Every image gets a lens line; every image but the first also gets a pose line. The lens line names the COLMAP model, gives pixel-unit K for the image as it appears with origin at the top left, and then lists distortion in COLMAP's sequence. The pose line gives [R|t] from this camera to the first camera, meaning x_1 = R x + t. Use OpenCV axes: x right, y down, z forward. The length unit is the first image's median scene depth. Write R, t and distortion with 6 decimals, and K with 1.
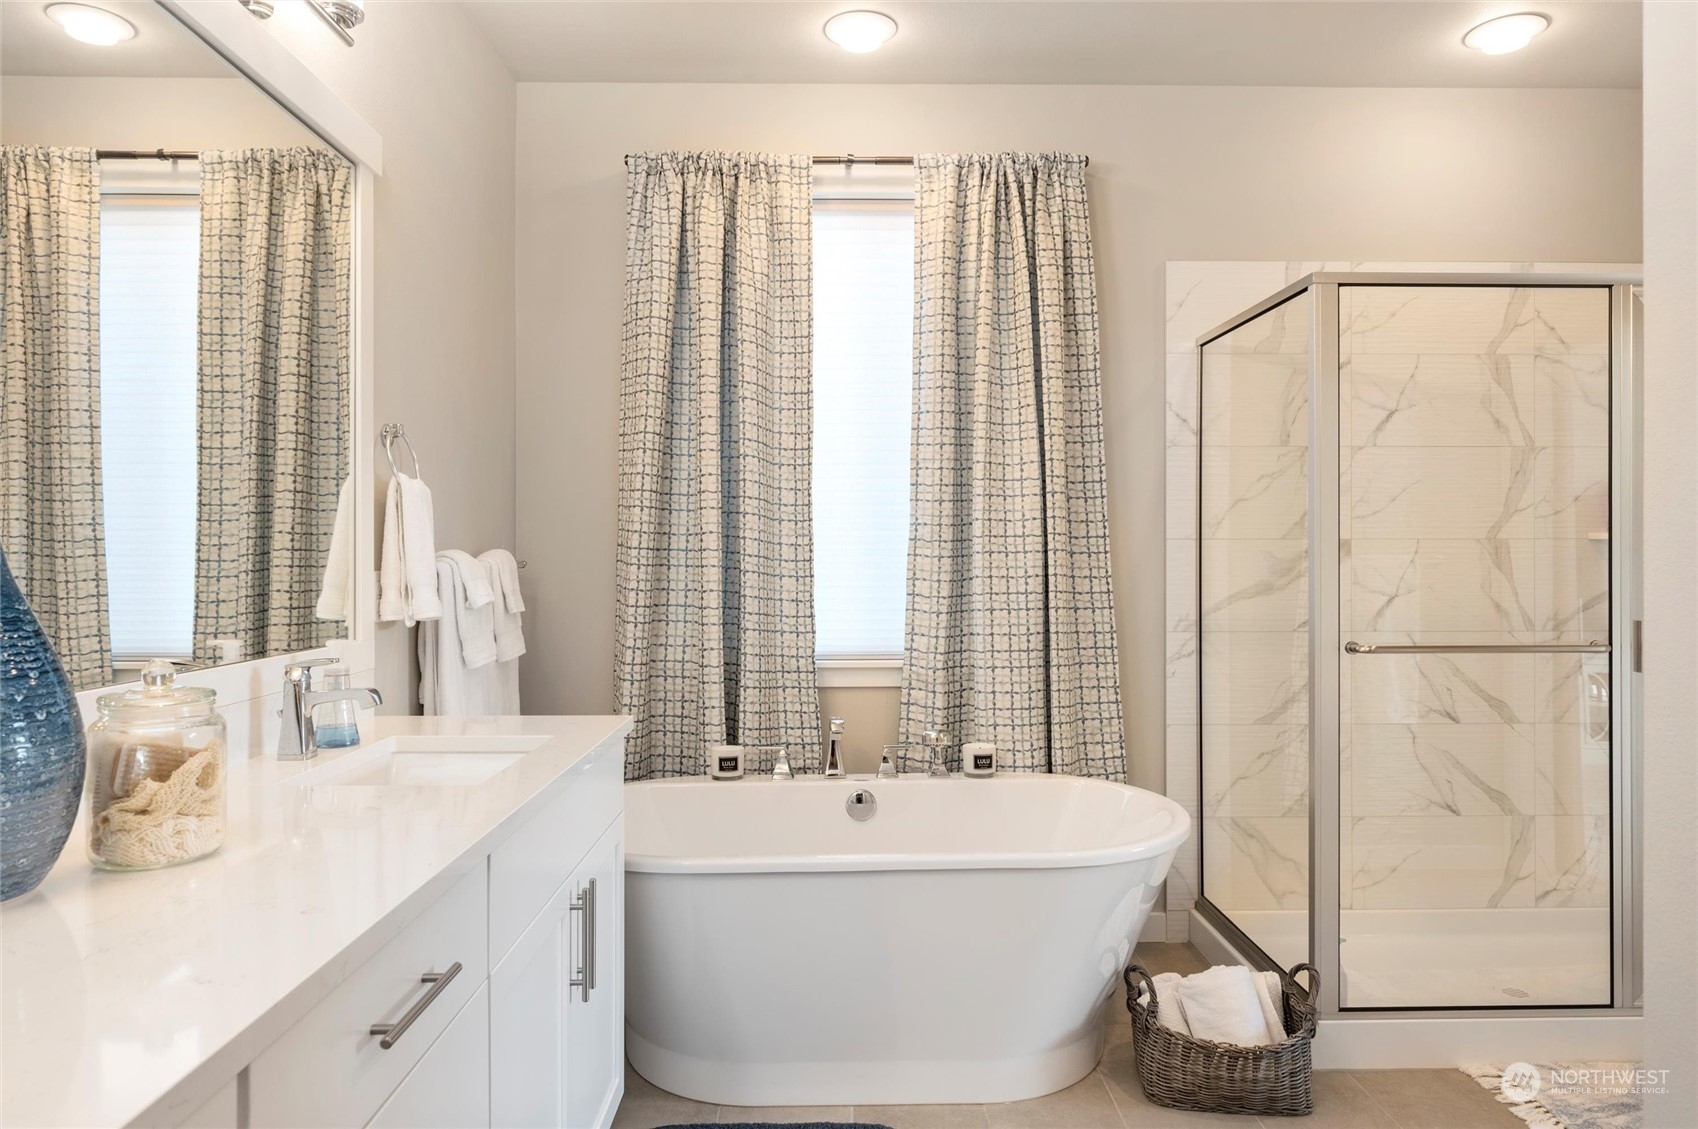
lens RADIAL K [[673.2, 0, 854.0], [0, 673.2, 564.8], [0, 0, 1]] dist [0.001065, 0.000211]
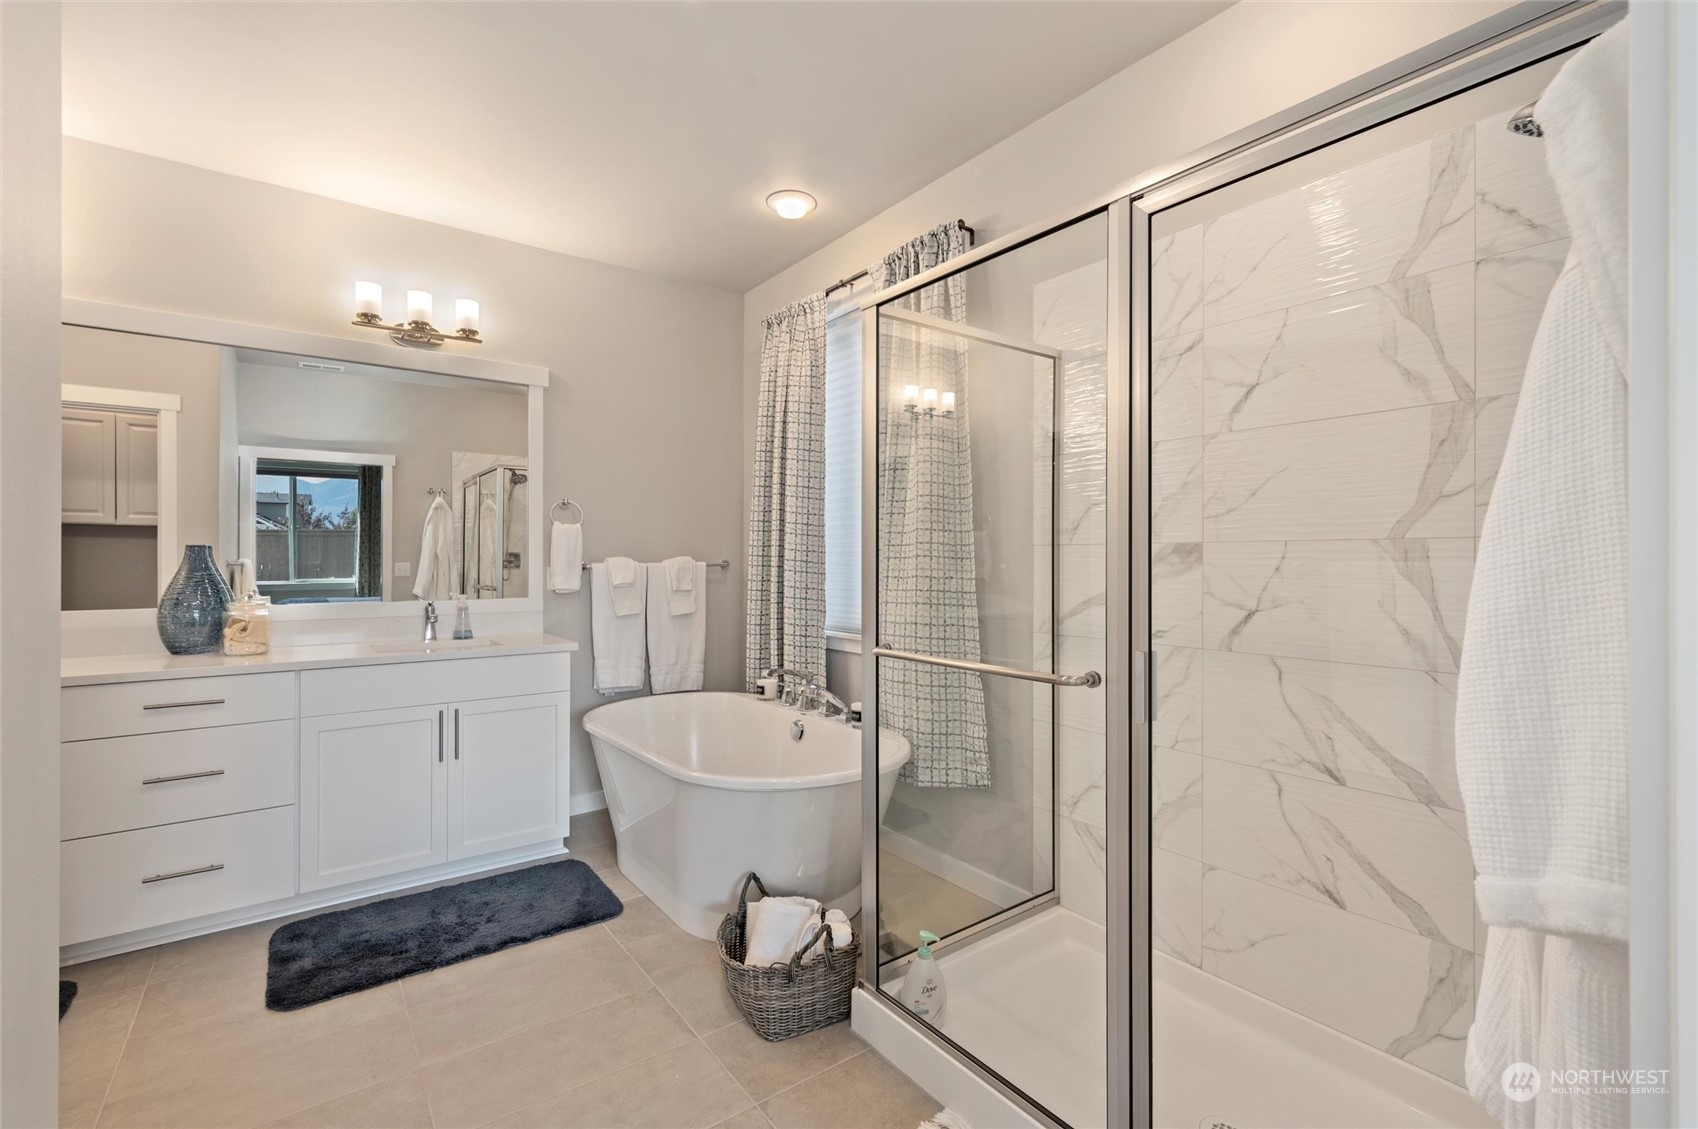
lens RADIAL K [[775.9, 0, 845.6], [0, 775.9, 561.8], [0, 0, 1]] dist [0.015101, 0.000042]
pose [[0.580983, 0.003755, -0.813907, 1.281463], [-0.000913, 0.999992, 0.003962, -0.016841], [0.813915, -0.001559, 0.580982, 0.043400]]
